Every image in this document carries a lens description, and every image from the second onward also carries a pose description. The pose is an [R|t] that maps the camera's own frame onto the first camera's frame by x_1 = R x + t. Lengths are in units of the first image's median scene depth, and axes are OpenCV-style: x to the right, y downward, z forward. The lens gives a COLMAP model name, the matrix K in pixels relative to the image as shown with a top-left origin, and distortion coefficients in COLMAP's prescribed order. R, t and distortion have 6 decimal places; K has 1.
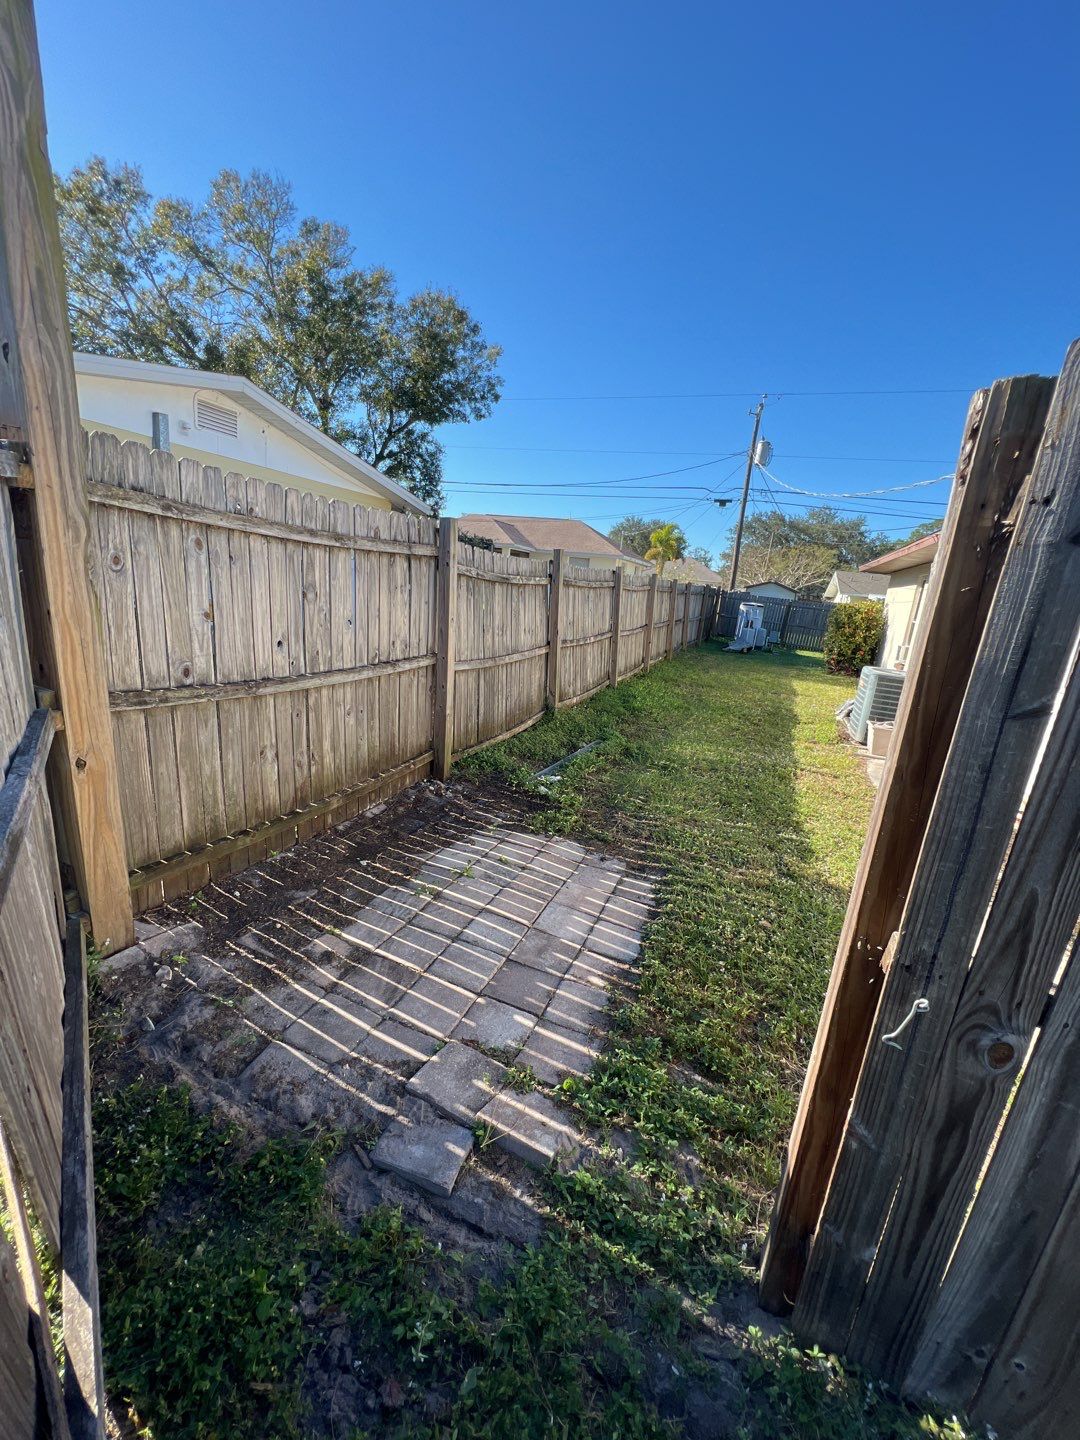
lens RADIAL K [[578.5, 0, 543.6], [0, 578.5, 721.3], [0, 0, 1]] dist [0.001274, 0.000015]
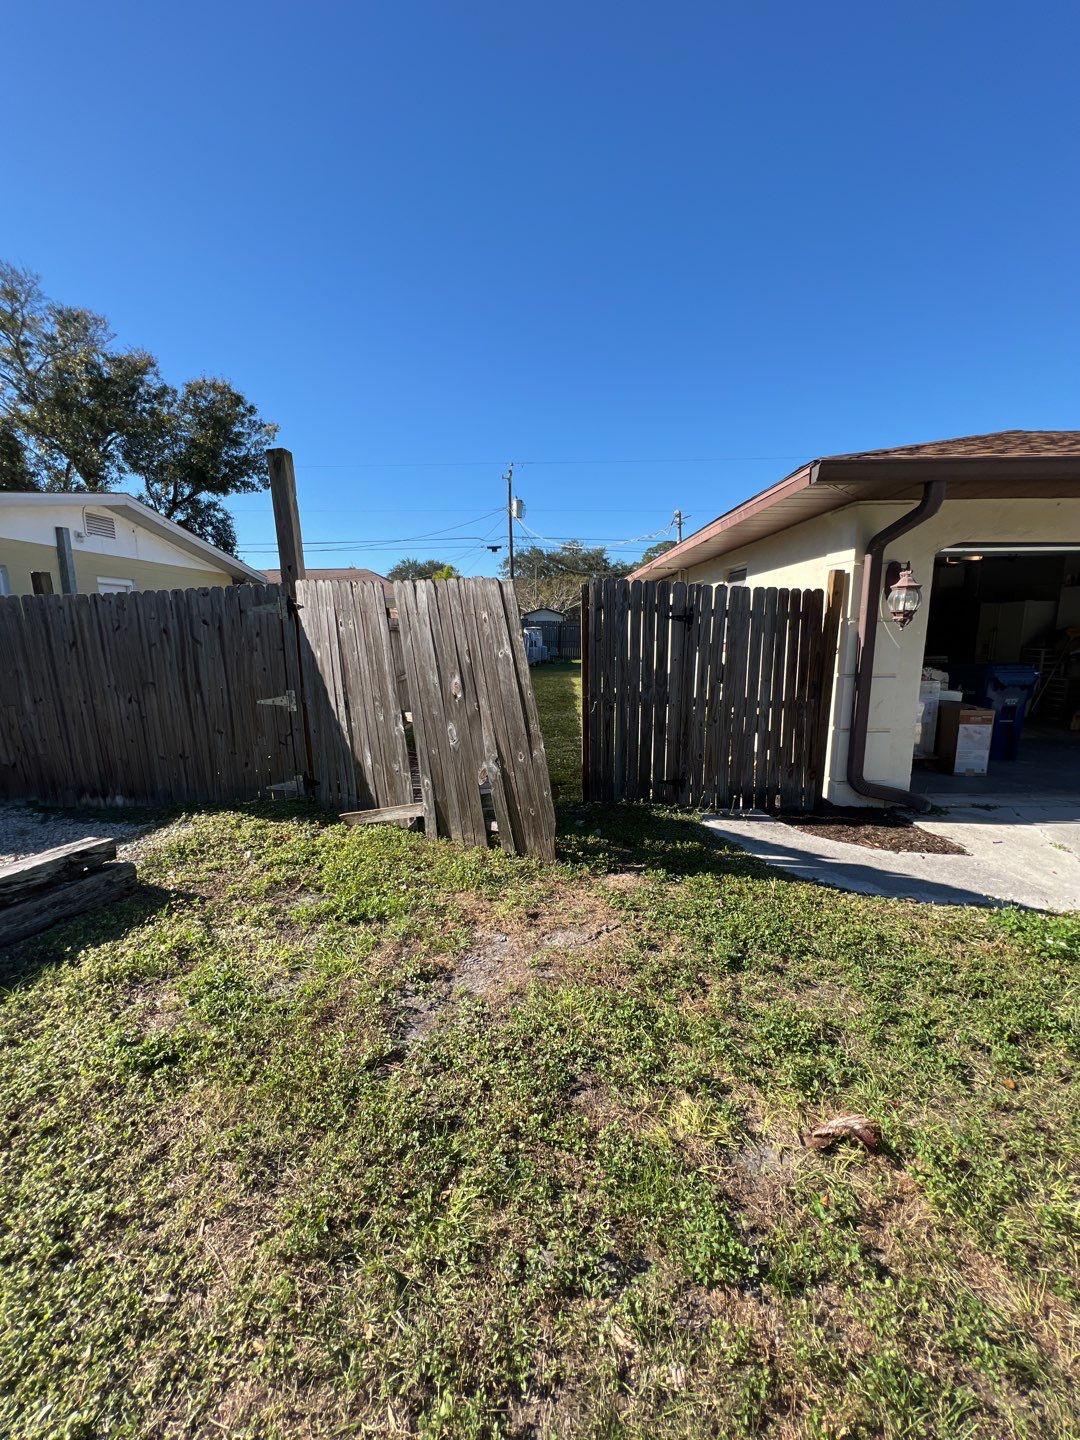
lens RADIAL K [[574.9, 0, 540.0], [0, 574.9, 720.0], [0, 0, 1]] dist [0.006642, -0.000023]
pose [[0.930141, -0.160962, 0.330043, -0.061461], [0.180394, 0.983170, -0.028903, 0.029355], [-0.319836, 0.086422, 0.943523, -0.147082]]
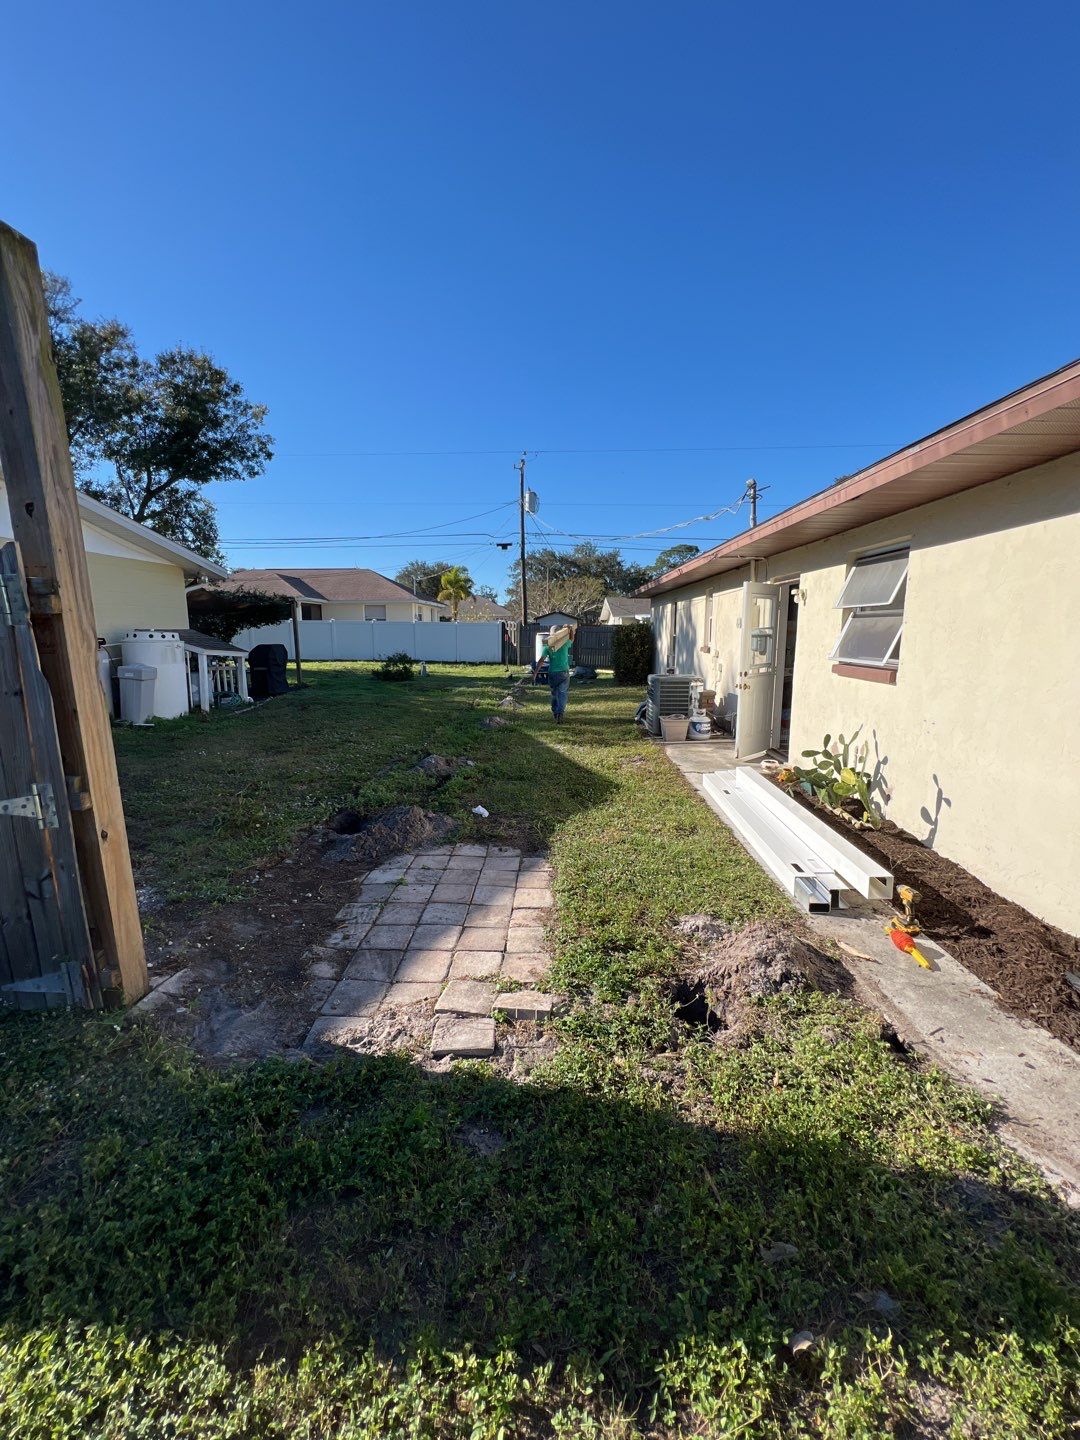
lens RADIAL K [[574.9, 0, 540.0], [0, 574.9, 720.0], [0, 0, 1]] dist [0.006642, -0.000023]
pose [[0.936520, -0.148941, 0.317407, -0.027276], [0.169615, 0.984763, -0.038361, 0.003396], [-0.306858, 0.089763, 0.947513, -0.036244]]
